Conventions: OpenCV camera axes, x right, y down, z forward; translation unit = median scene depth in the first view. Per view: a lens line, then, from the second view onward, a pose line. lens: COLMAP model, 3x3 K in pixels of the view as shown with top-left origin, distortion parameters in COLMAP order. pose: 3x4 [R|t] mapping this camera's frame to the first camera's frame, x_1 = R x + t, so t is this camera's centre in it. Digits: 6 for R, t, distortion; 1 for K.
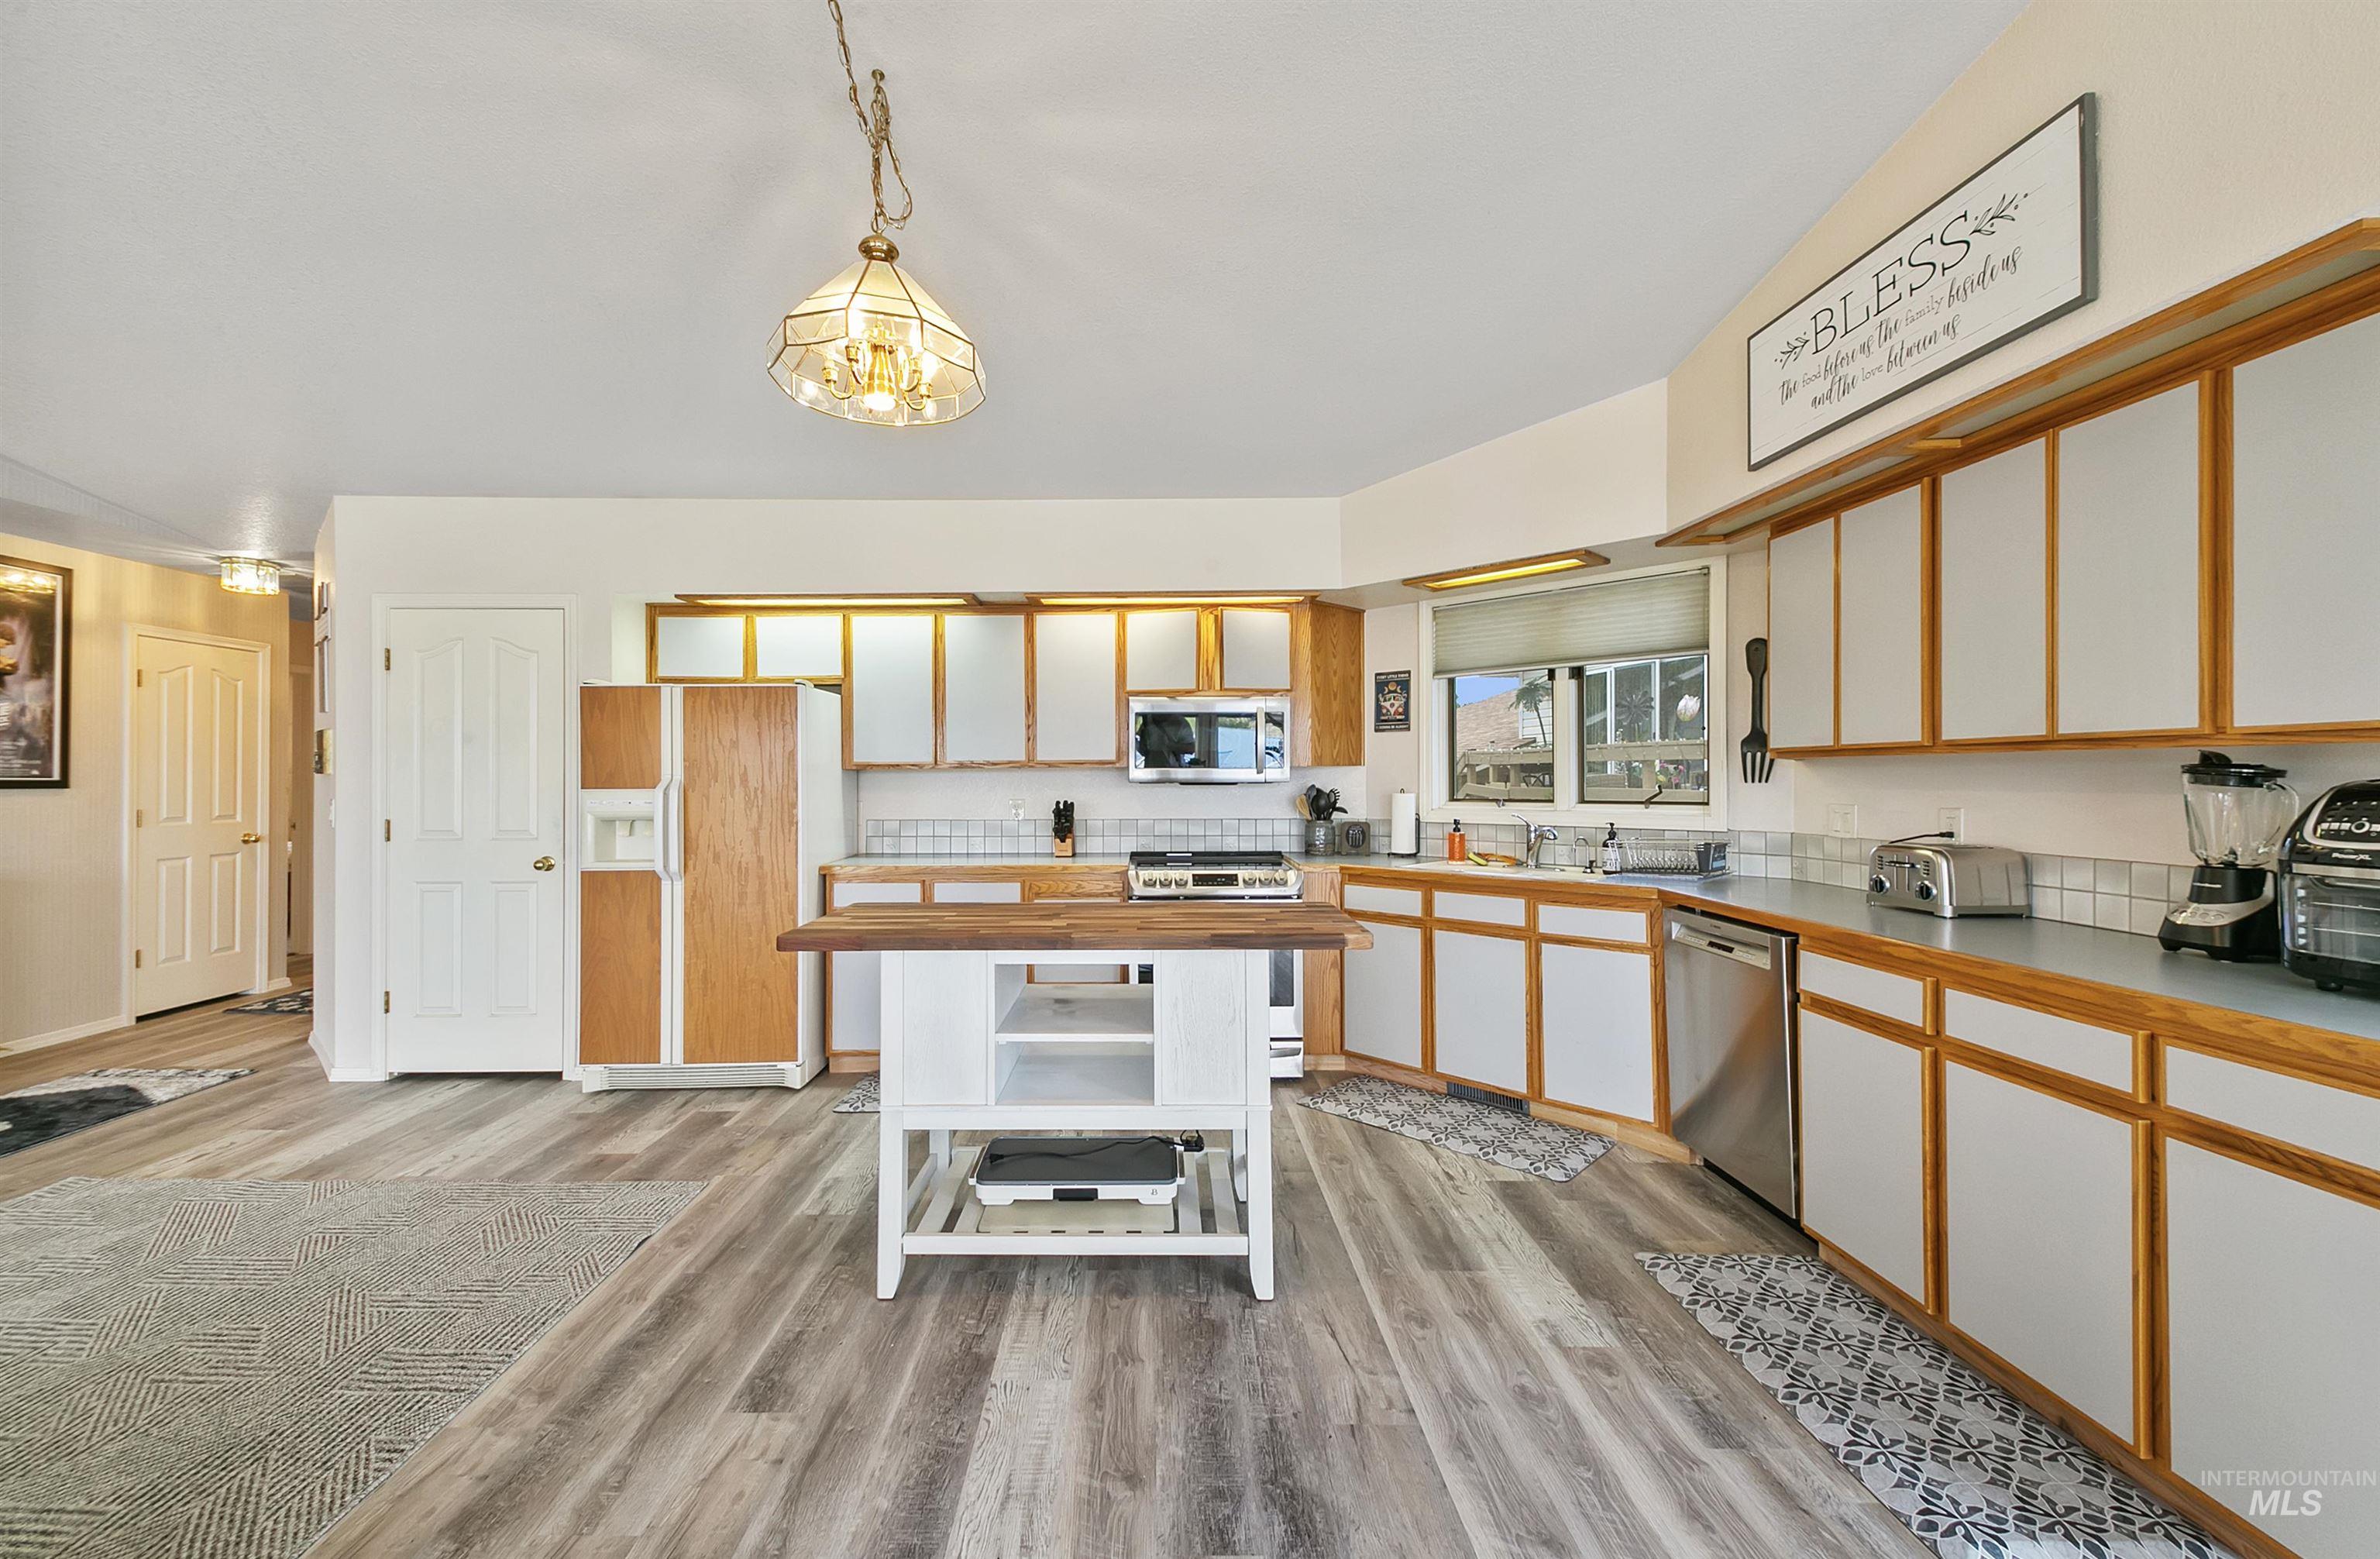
lens RADIAL K [[968.2, 0, 1155.6], [0, 968.2, 776.2], [0, 0, 1]] dist [0.036002, -0.016021]
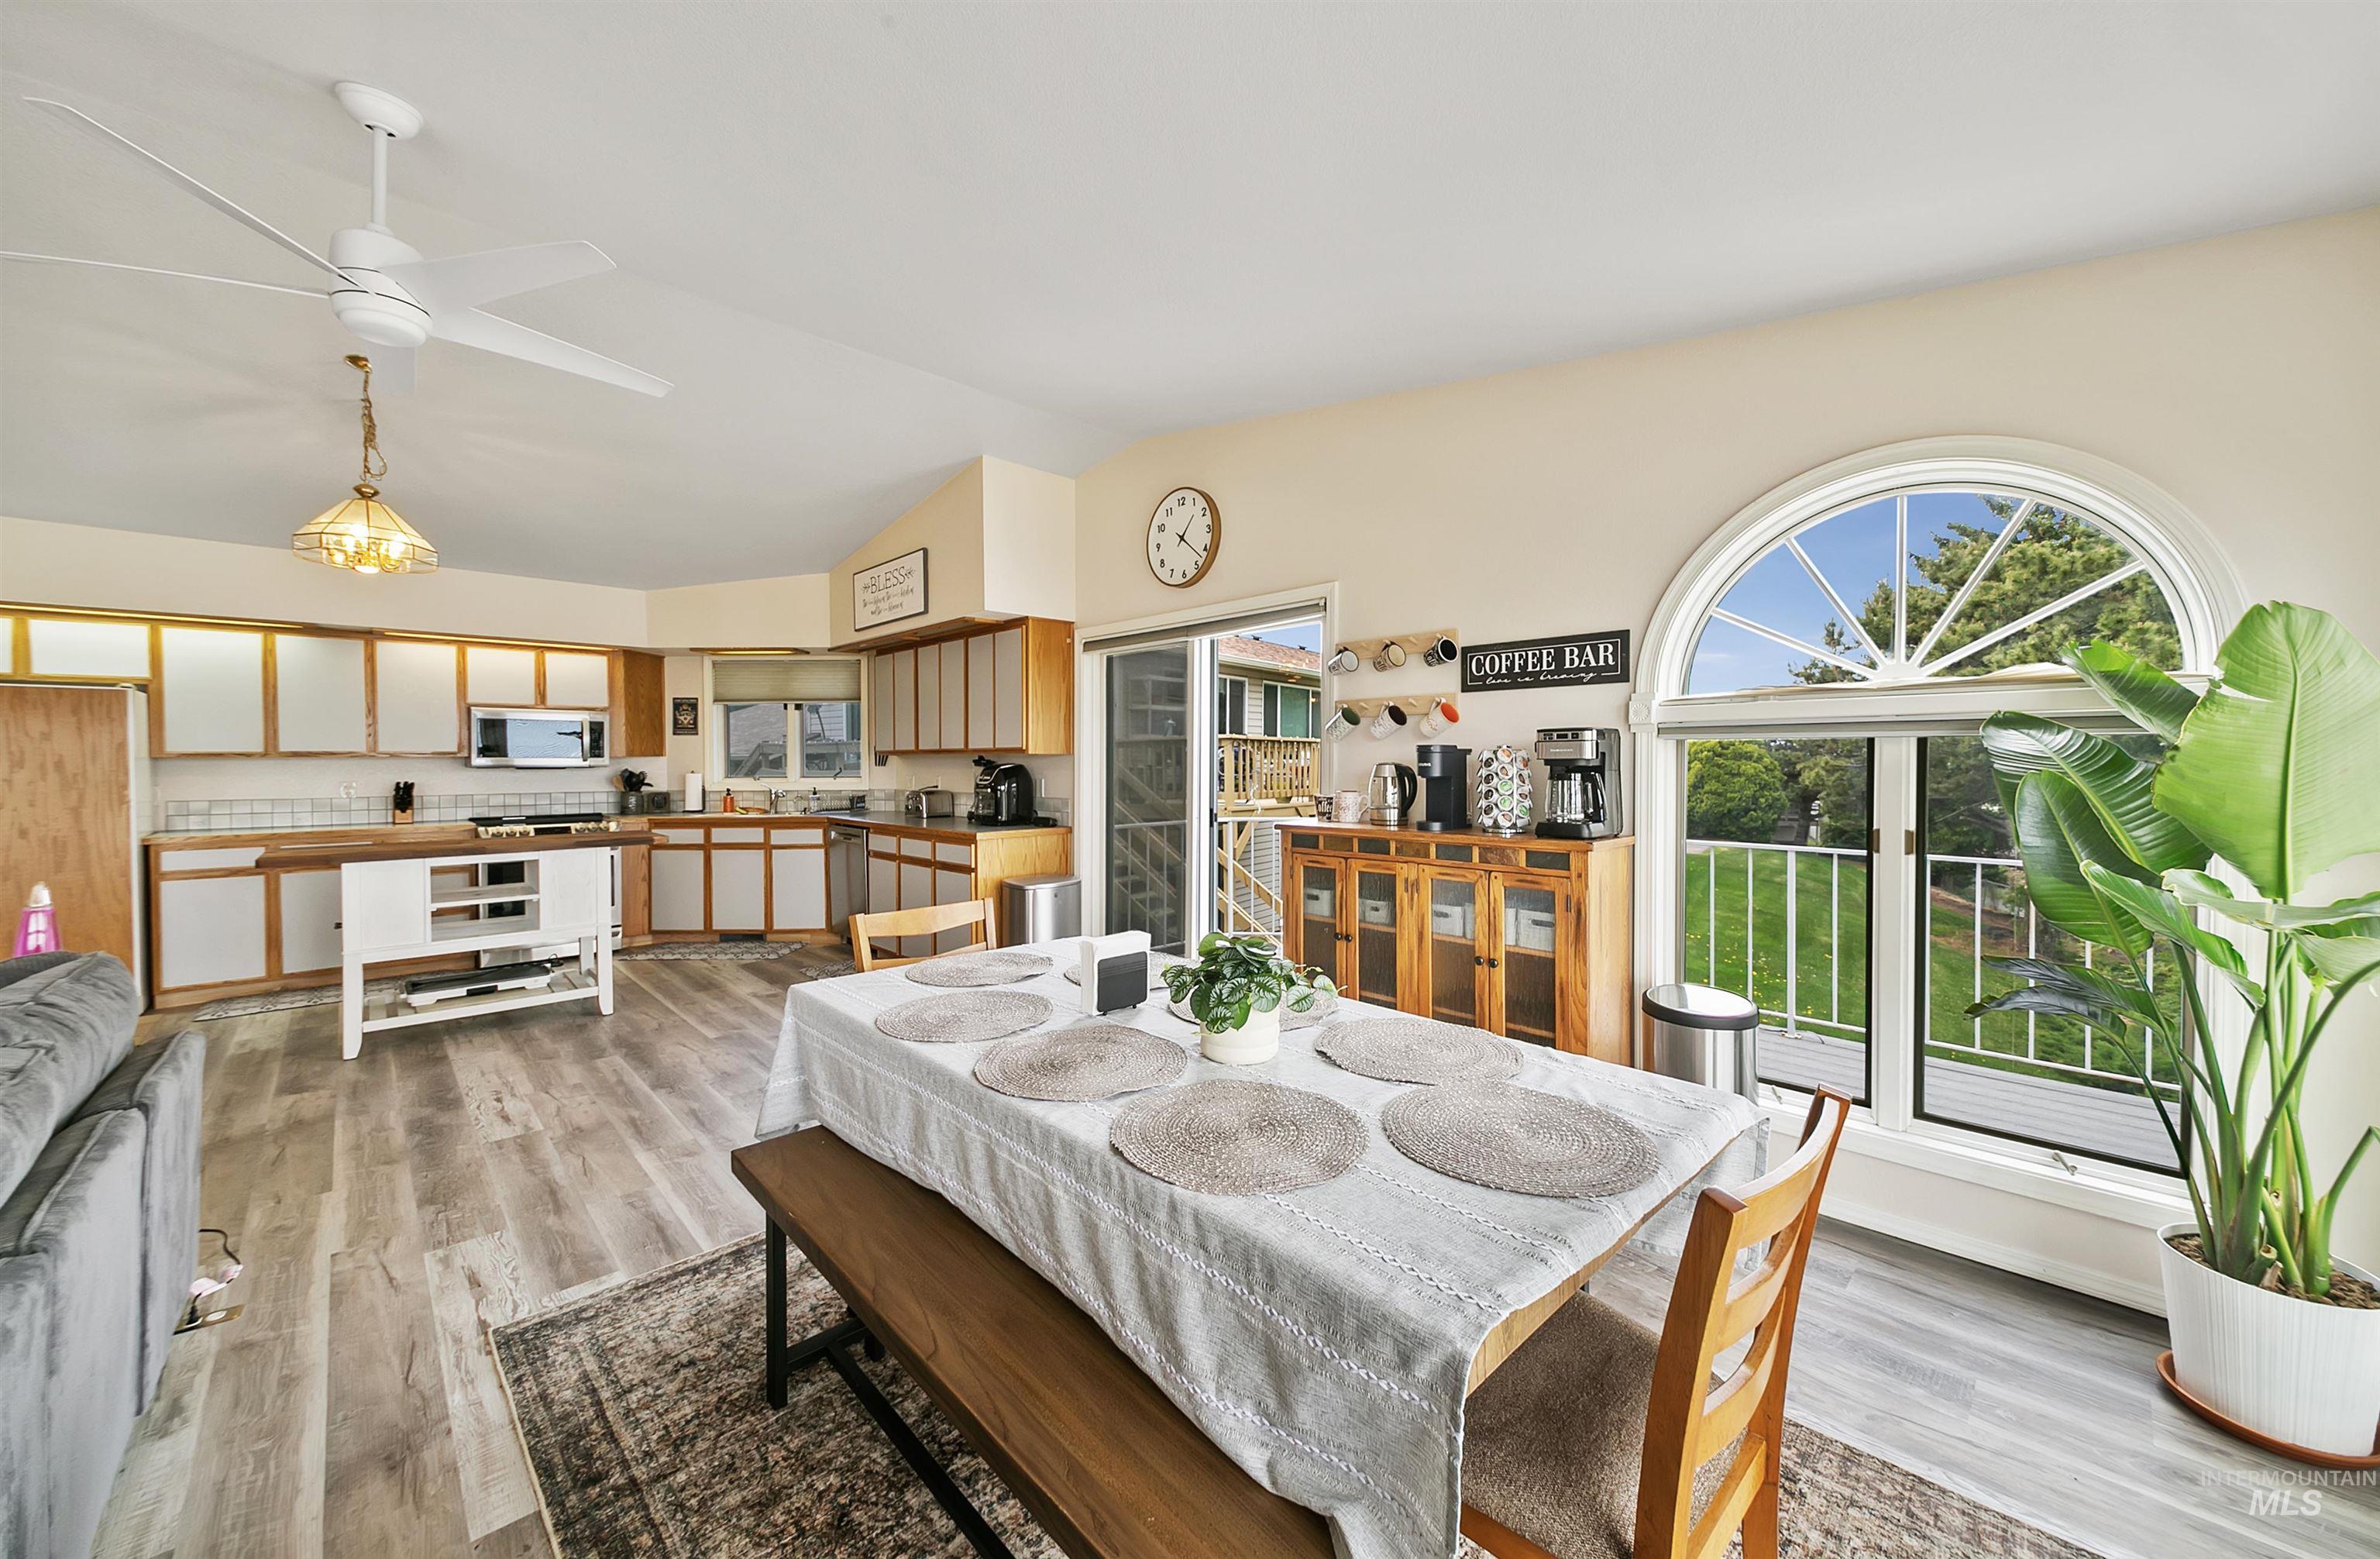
lens RADIAL K [[875.9, 0, 1208.9], [0, 875.9, 773.0], [0, 0, 1]] dist [0.028181, -0.008895]
pose [[0.723571, -0.008337, 0.690200, -0.175285], [-0.000300, 0.999923, 0.012393, -0.002605], [-0.690250, -0.009174, 0.723512, -0.828591]]
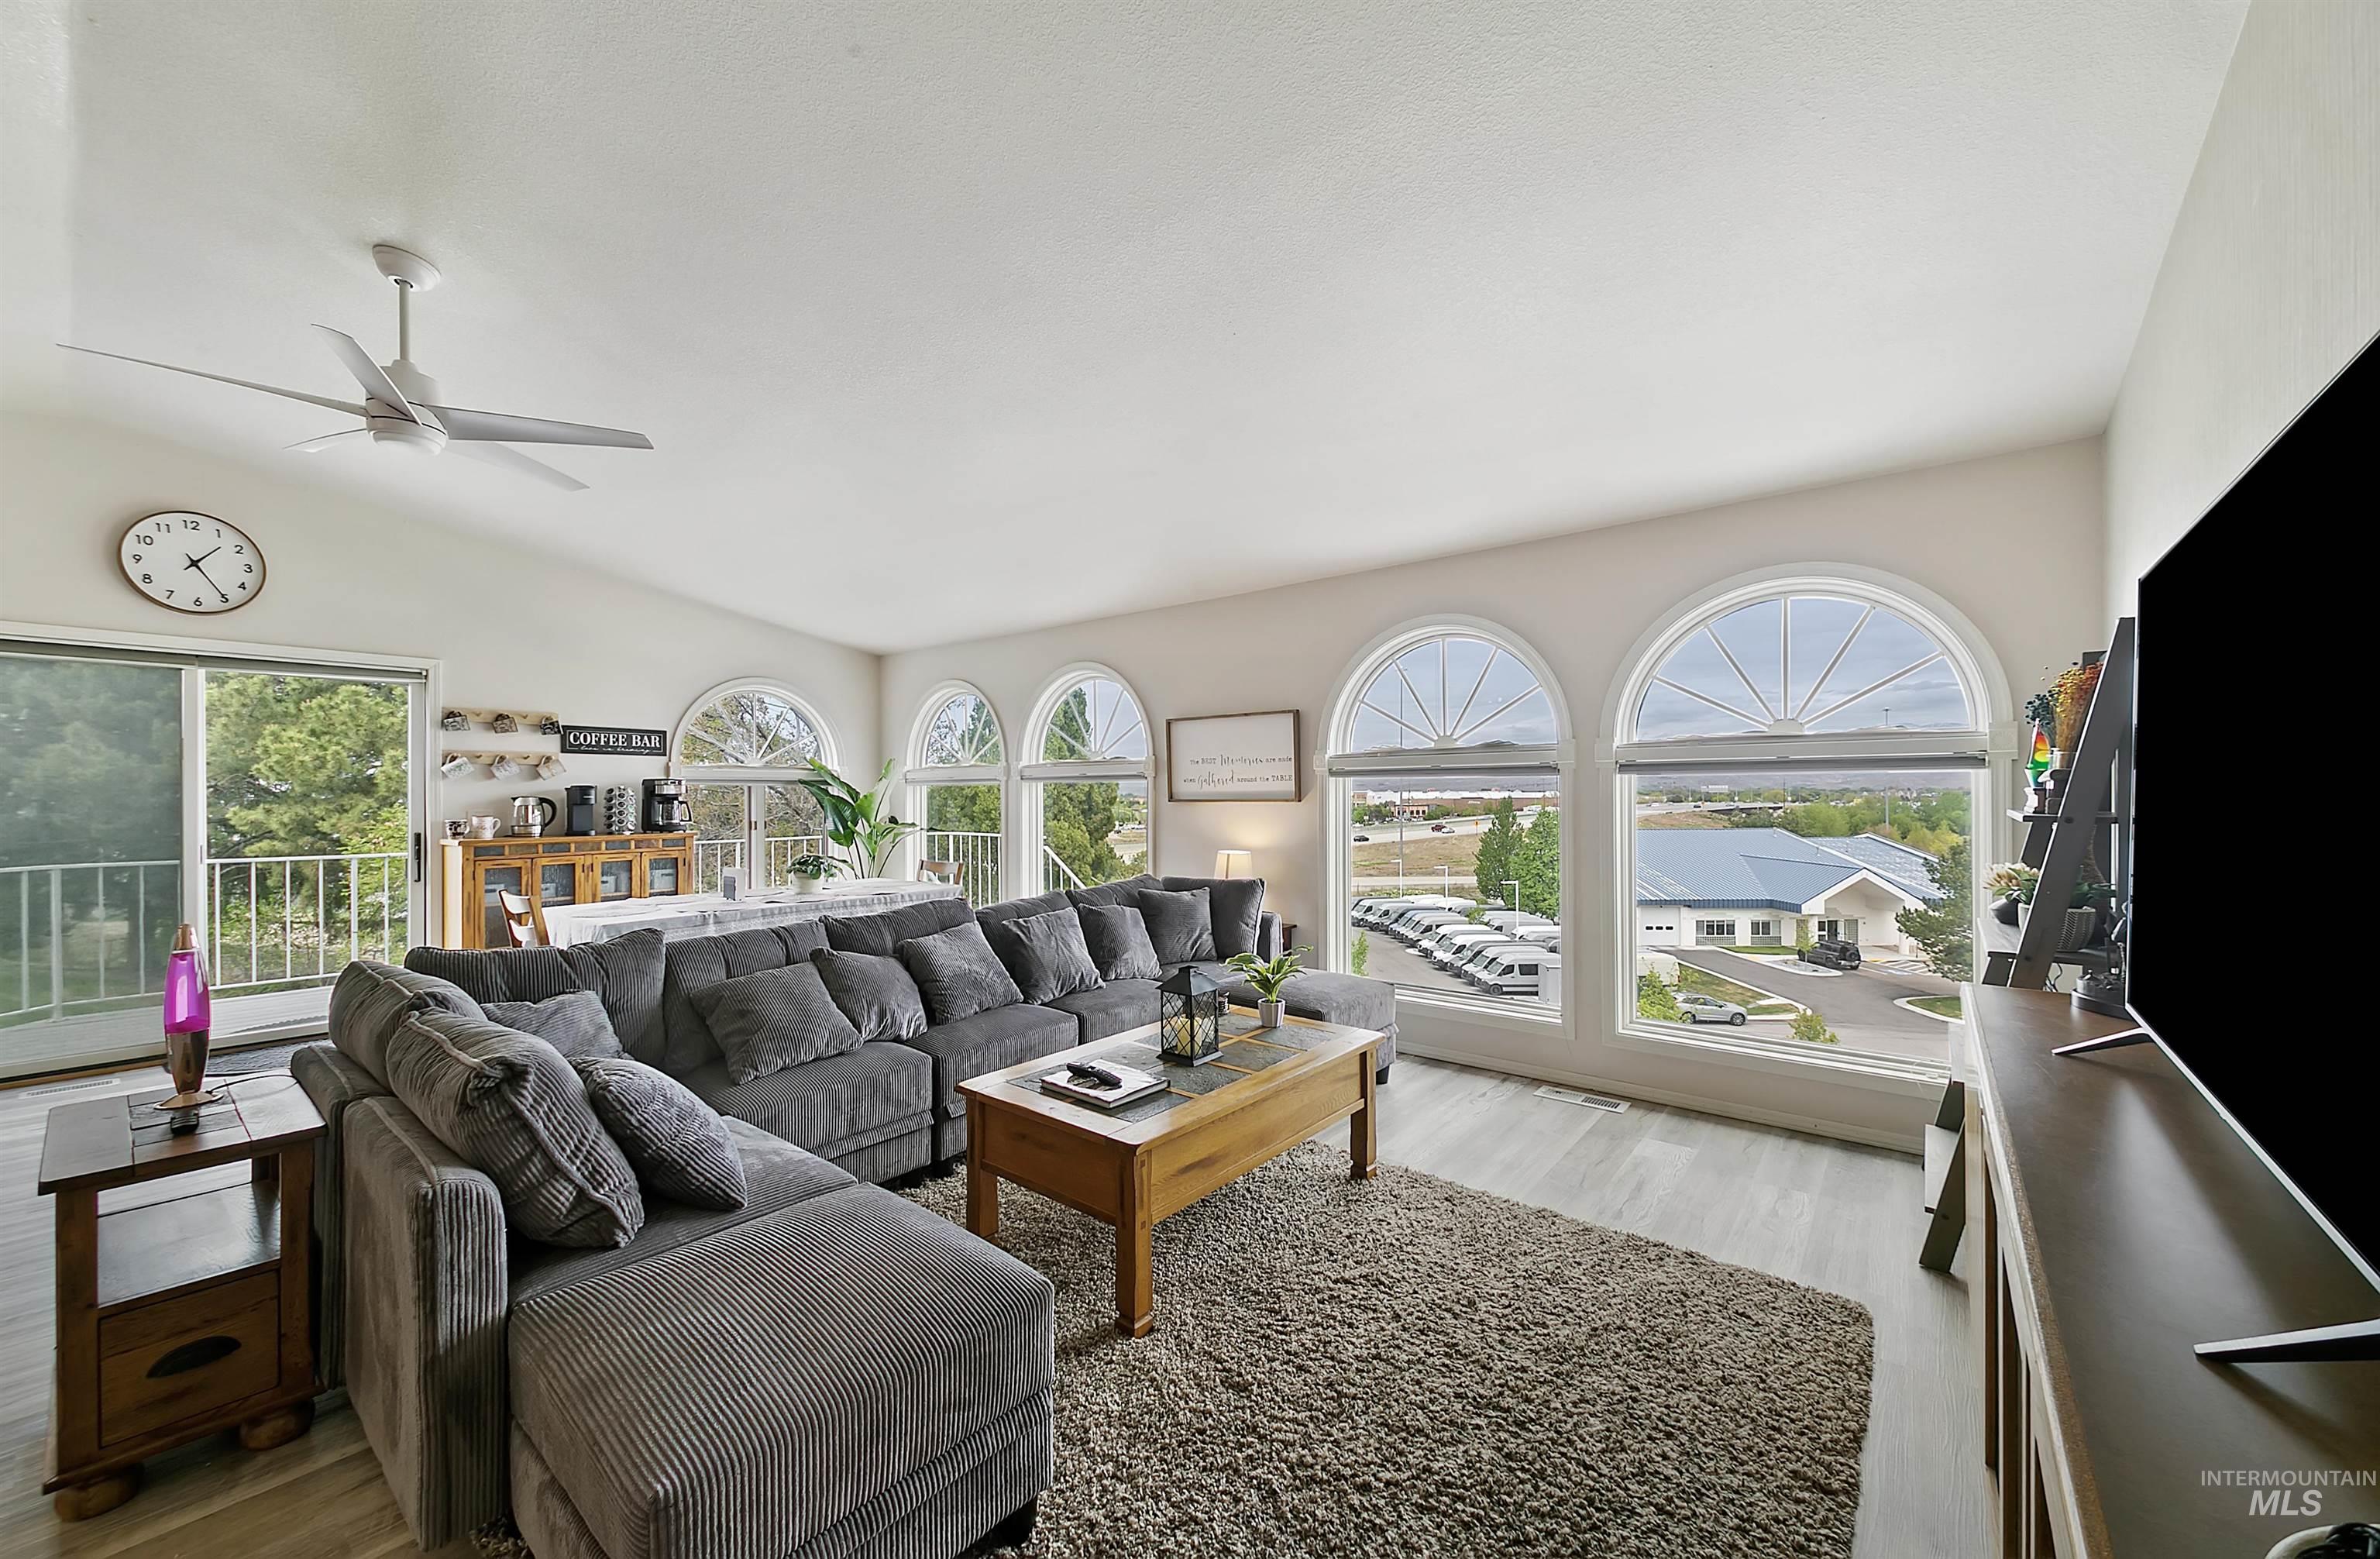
lens RADIAL K [[897.2, 0, 1183.6], [0, 897.2, 797.5], [0, 0, 1]] dist [0.016043, -0.004674]
pose [[-0.785684, 0.002440, 0.618623, -1.150349], [0.005318, 0.999982, 0.002809, 0.002999], [-0.618605, 0.005497, -0.785683, 0.206679]]
